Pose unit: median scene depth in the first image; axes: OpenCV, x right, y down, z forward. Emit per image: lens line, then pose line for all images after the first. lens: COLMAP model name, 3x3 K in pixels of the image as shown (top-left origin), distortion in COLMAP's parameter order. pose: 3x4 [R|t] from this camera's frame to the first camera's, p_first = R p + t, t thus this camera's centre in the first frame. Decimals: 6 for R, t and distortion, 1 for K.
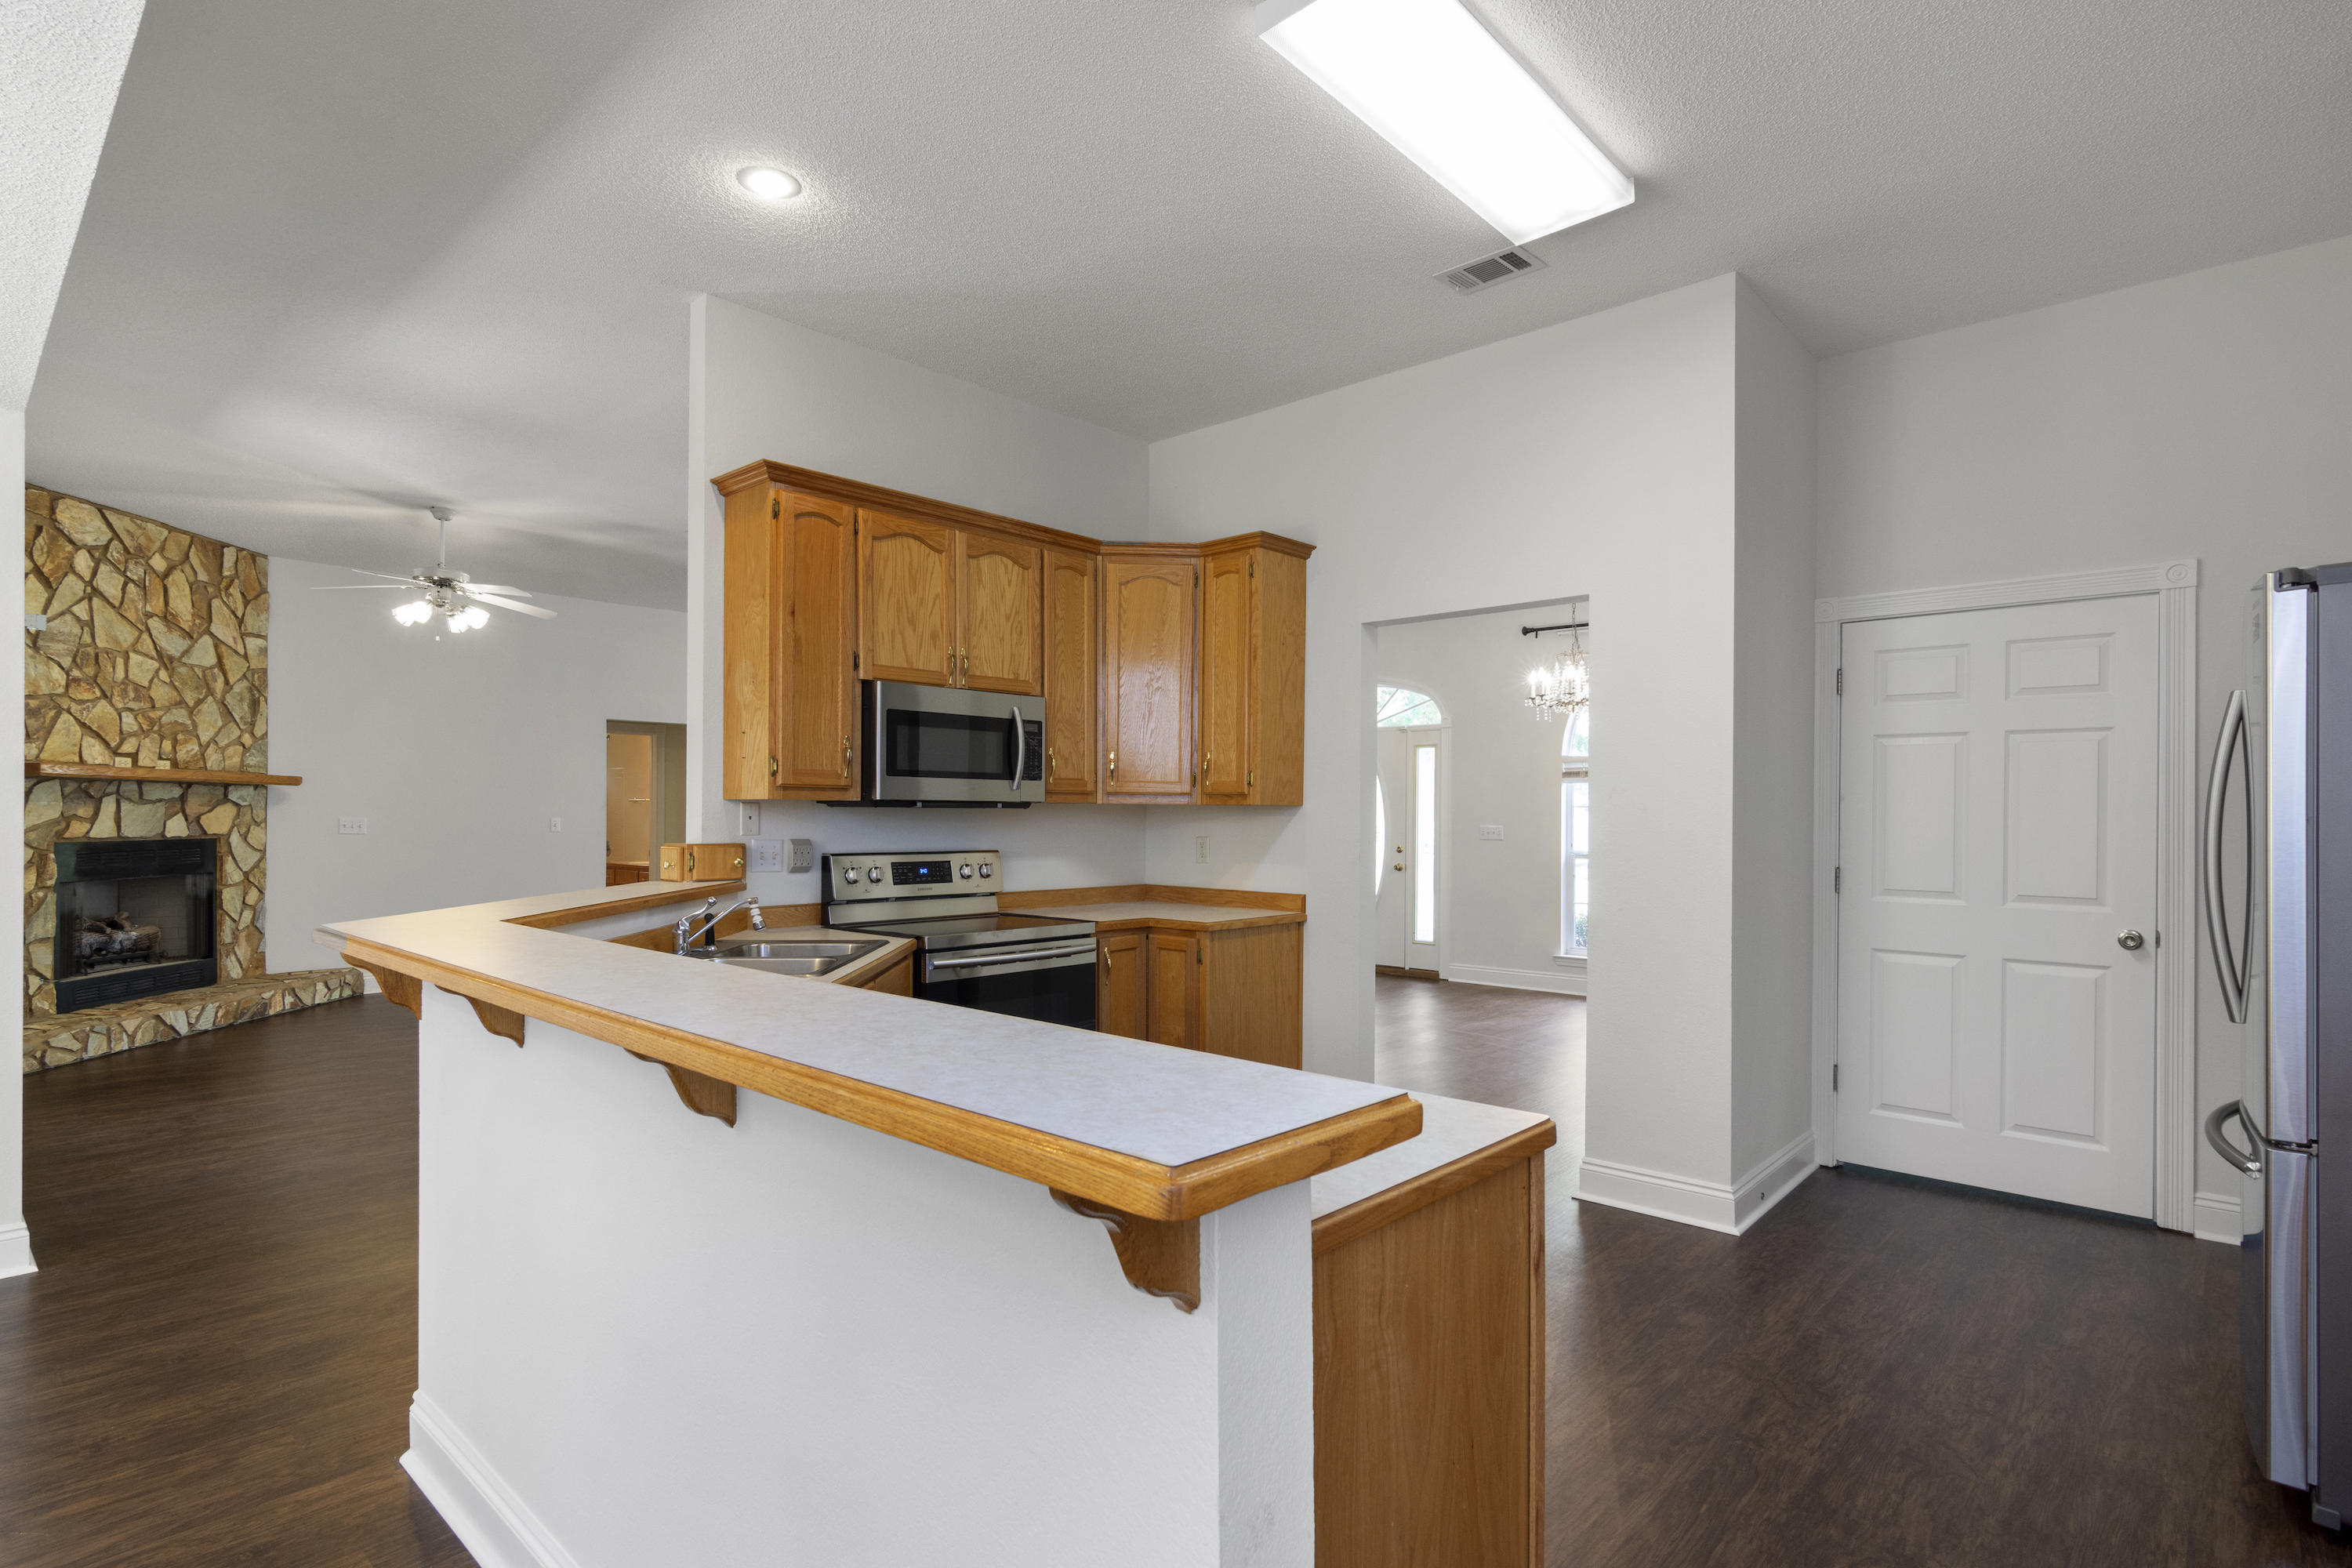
lens RADIAL K [[1161.2, 0, 1181.9], [0, 1161.2, 819.1], [0, 0, 1]] dist [0.002512, -0.000140]
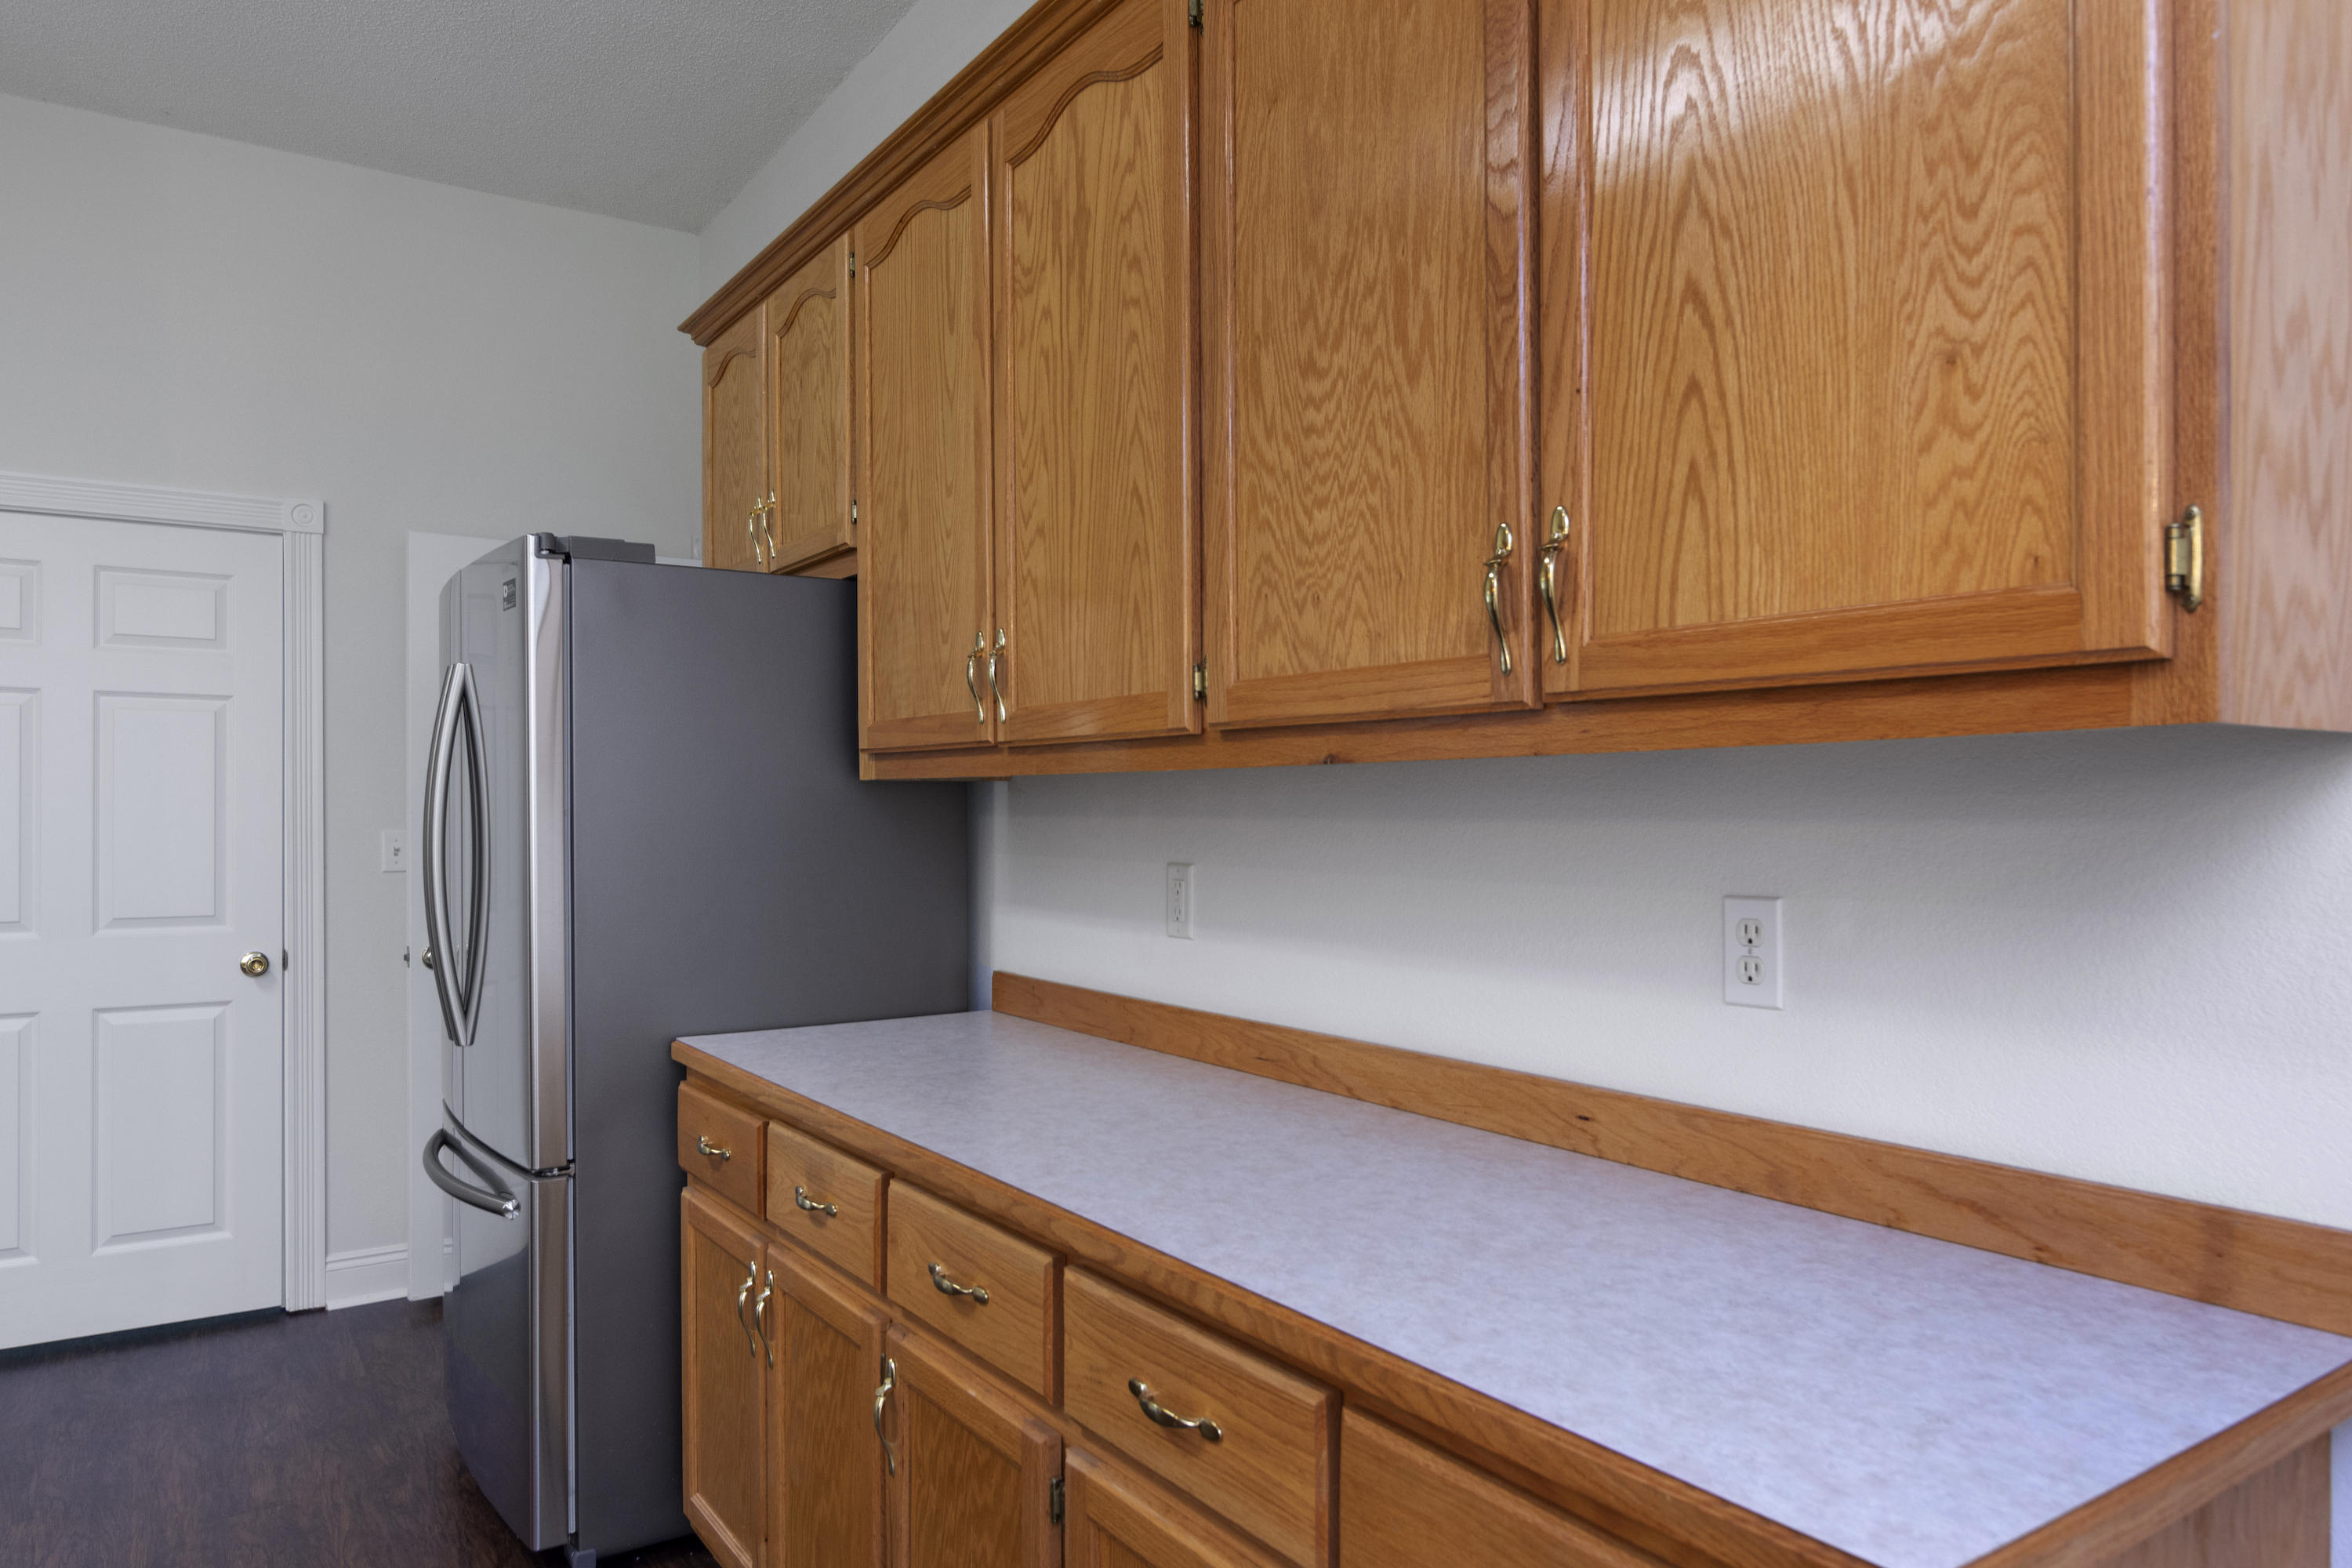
lens RADIAL K [[1519.7, 0, 1178.4], [0, 1519.7, 811.6], [0, 0, 1]] dist [-0.000369, 0.000043]
pose [[0.236809, -0.006180, 0.971537, -0.043603], [0.006861, 0.999965, 0.004688, -0.001164], [-0.971532, 0.005556, 0.236843, 0.132609]]
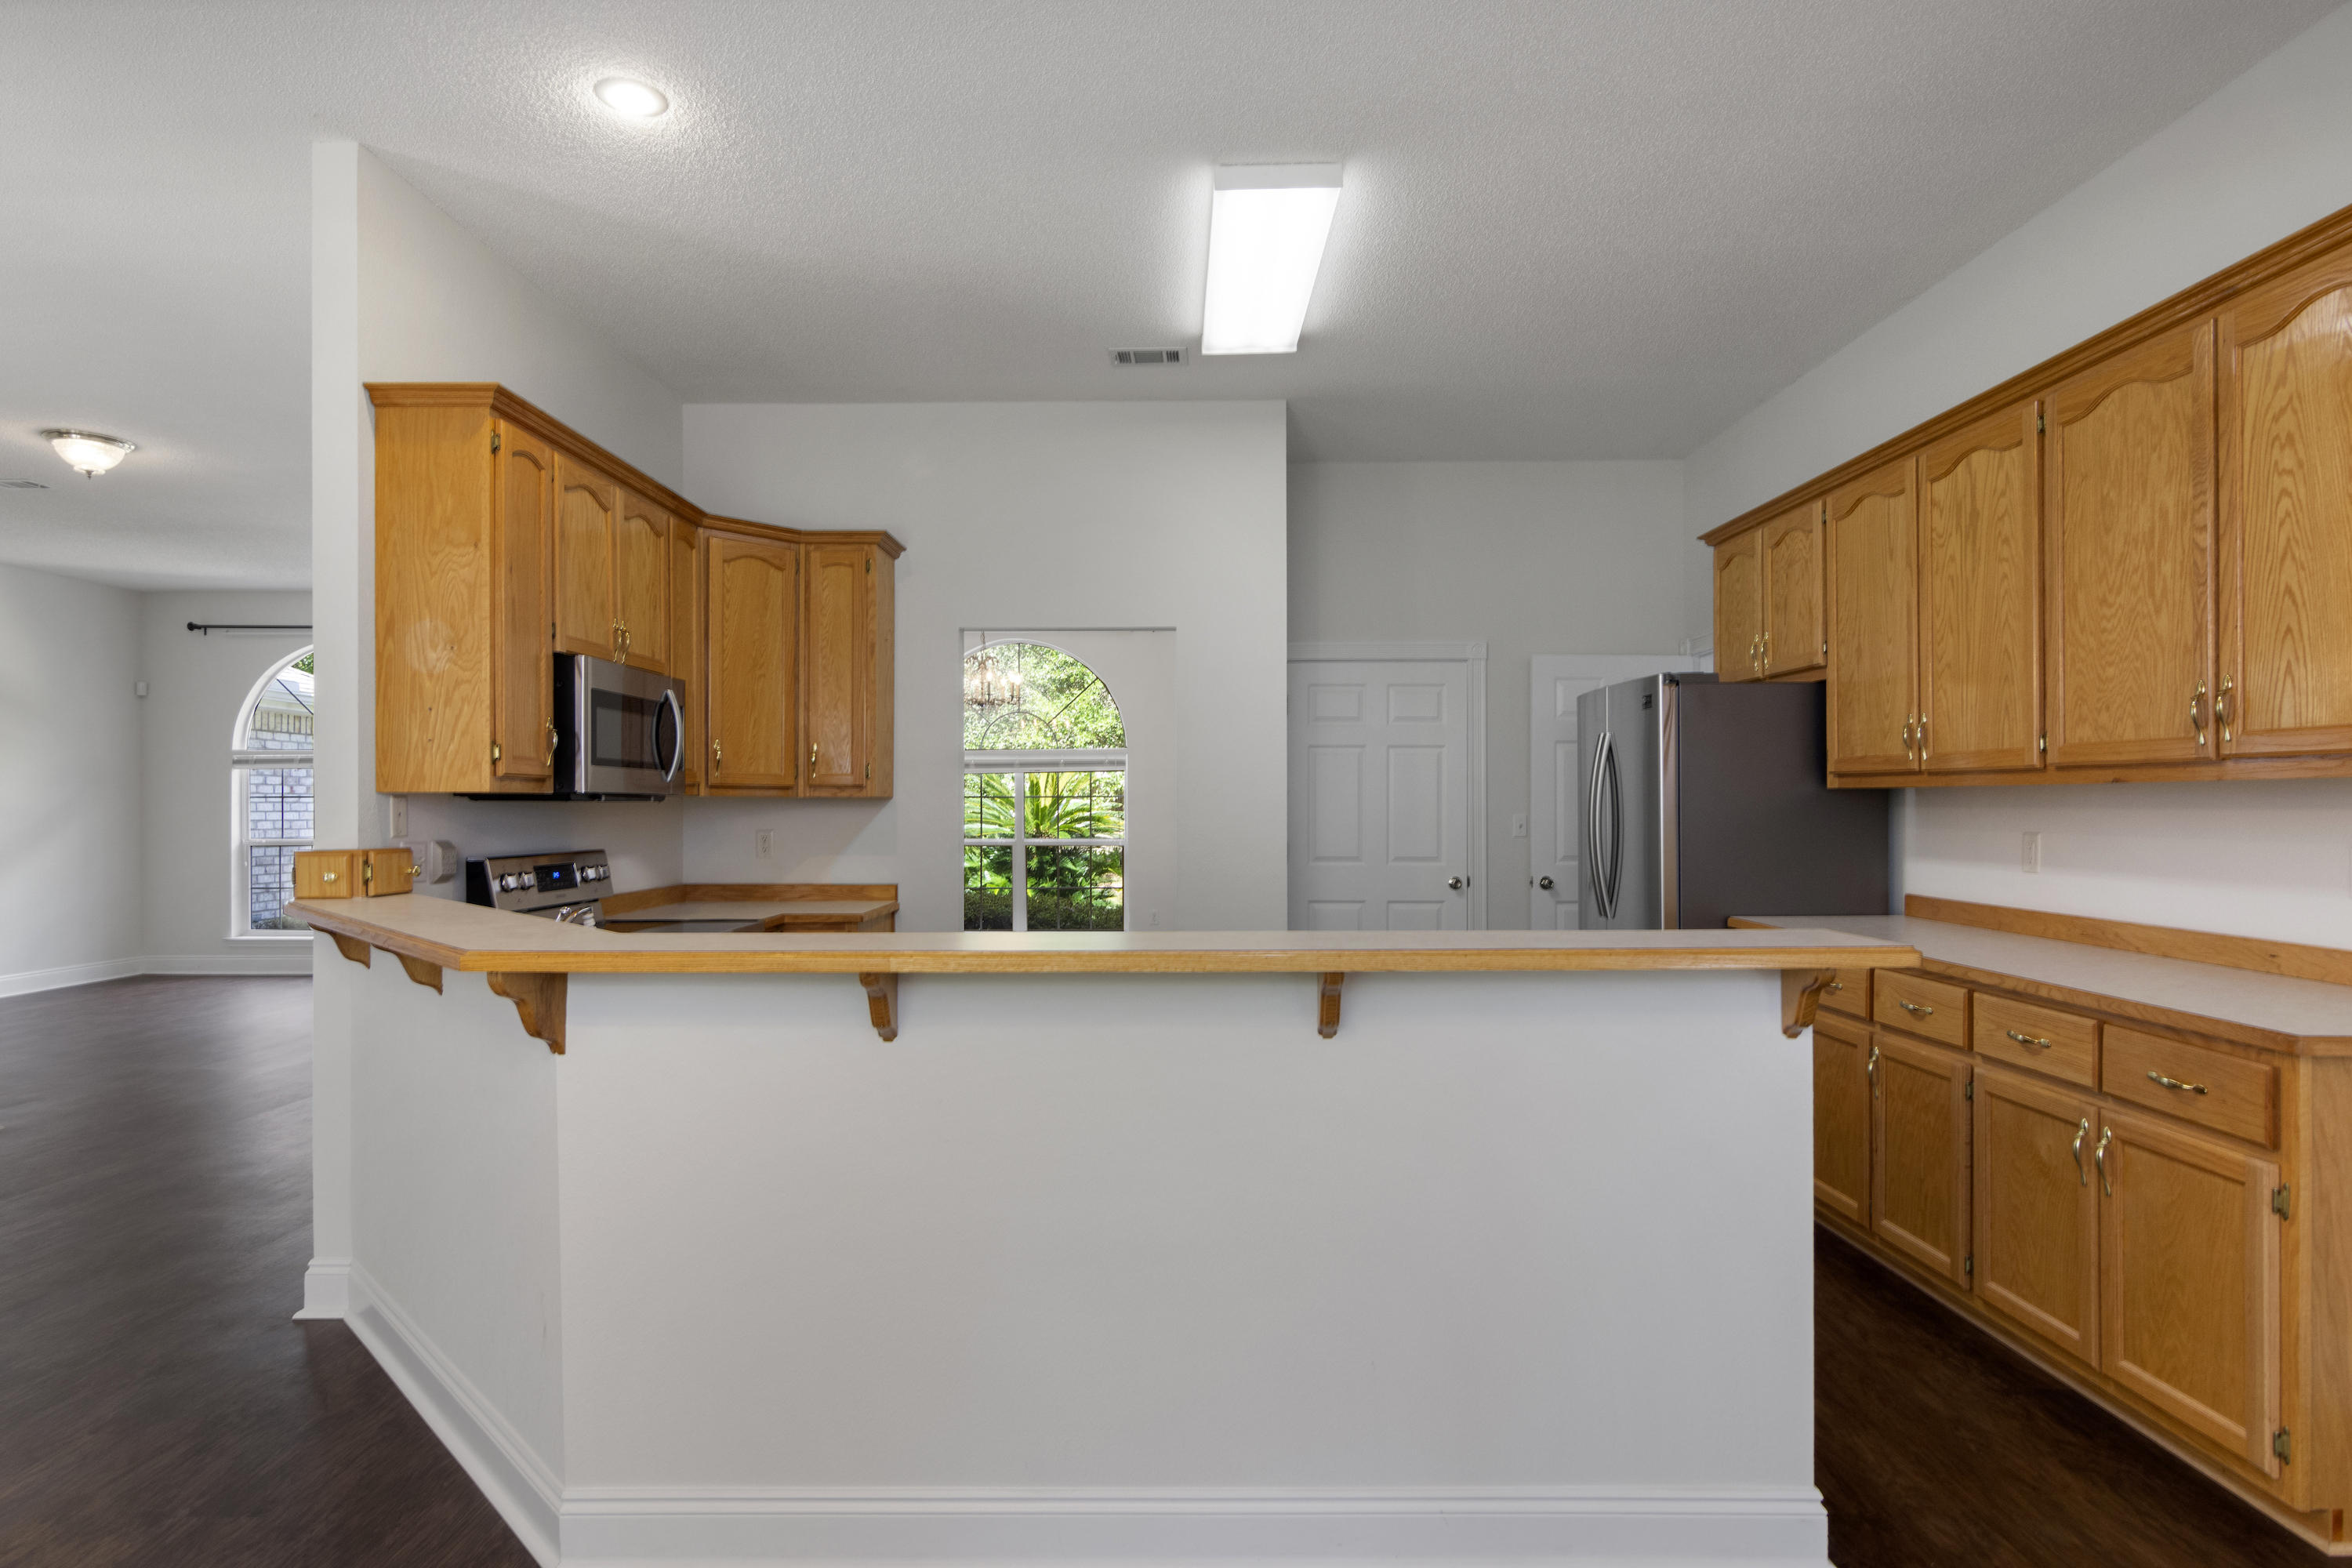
lens RADIAL K [[1258.6, 0, 1169.3], [0, 1258.6, 809.1], [0, 0, 1]] dist [-0.001529, -0.000117]
pose [[0.743708, -0.008663, 0.668449, -0.564227], [0.008386, 0.999958, 0.003630, -0.003917], [-0.668452, 0.002906, 0.743749, 0.006805]]
